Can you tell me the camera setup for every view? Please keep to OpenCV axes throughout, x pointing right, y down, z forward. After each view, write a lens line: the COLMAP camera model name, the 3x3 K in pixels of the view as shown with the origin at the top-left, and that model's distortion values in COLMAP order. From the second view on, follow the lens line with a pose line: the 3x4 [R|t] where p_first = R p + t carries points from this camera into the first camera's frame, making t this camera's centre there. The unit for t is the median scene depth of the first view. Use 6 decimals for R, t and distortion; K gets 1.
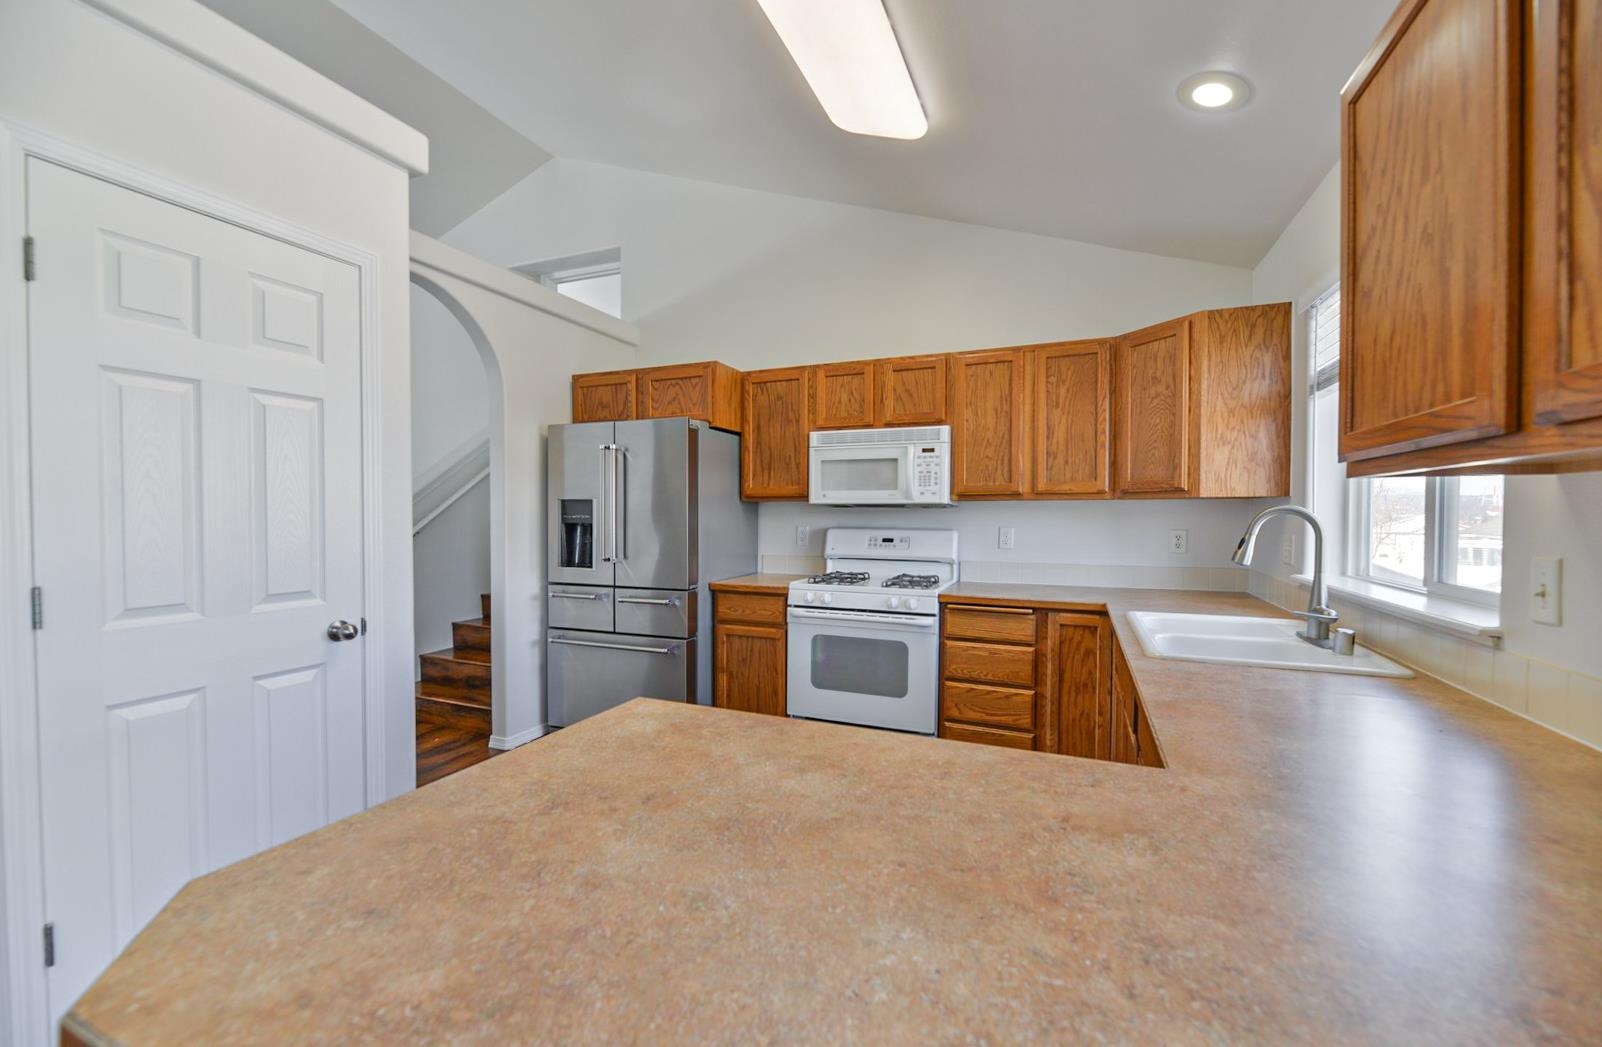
lens RADIAL K [[656.6, 0, 802.2], [0, 656.6, 524.6], [0, 0, 1]] dist [0.000839, 0.000221]
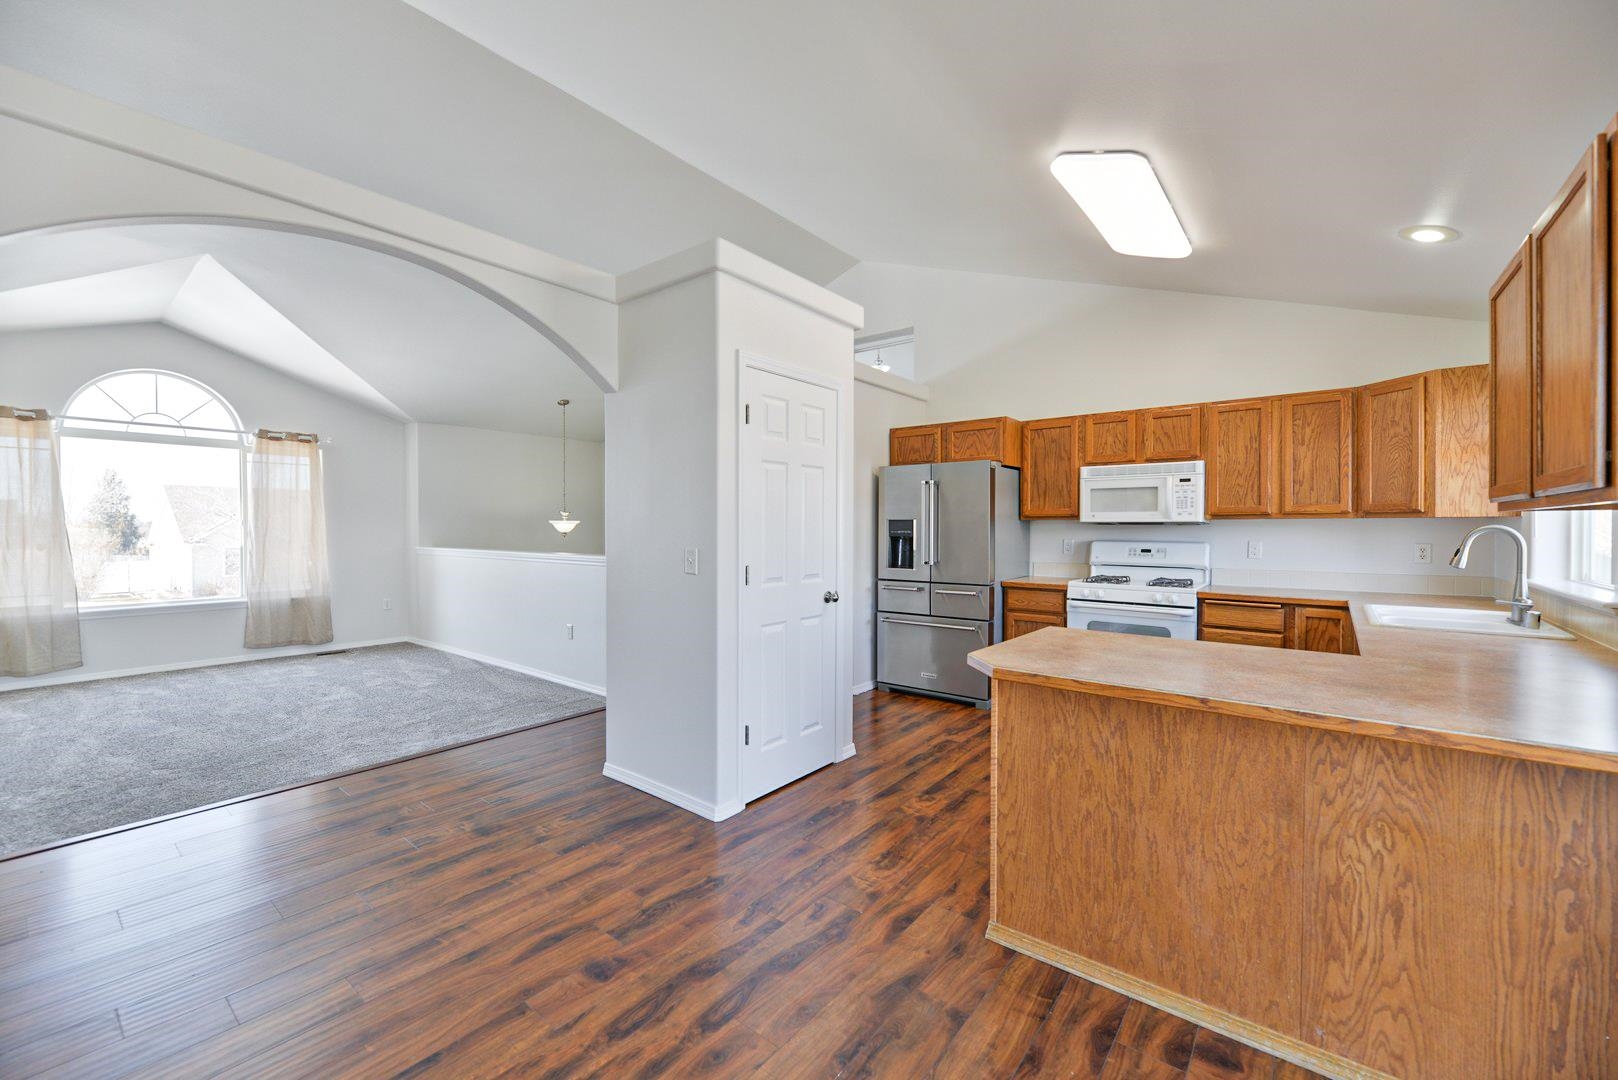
lens RADIAL K [[653.2, 0, 804.2], [0, 653.2, 532.1], [0, 0, 1]] dist [-0.004147, -0.001129]
pose [[0.959084, 0.000251, -0.283123, -0.159130], [-0.002806, 0.999959, -0.008618, 0.000860], [0.283109, 0.009060, 0.959045, -0.424875]]
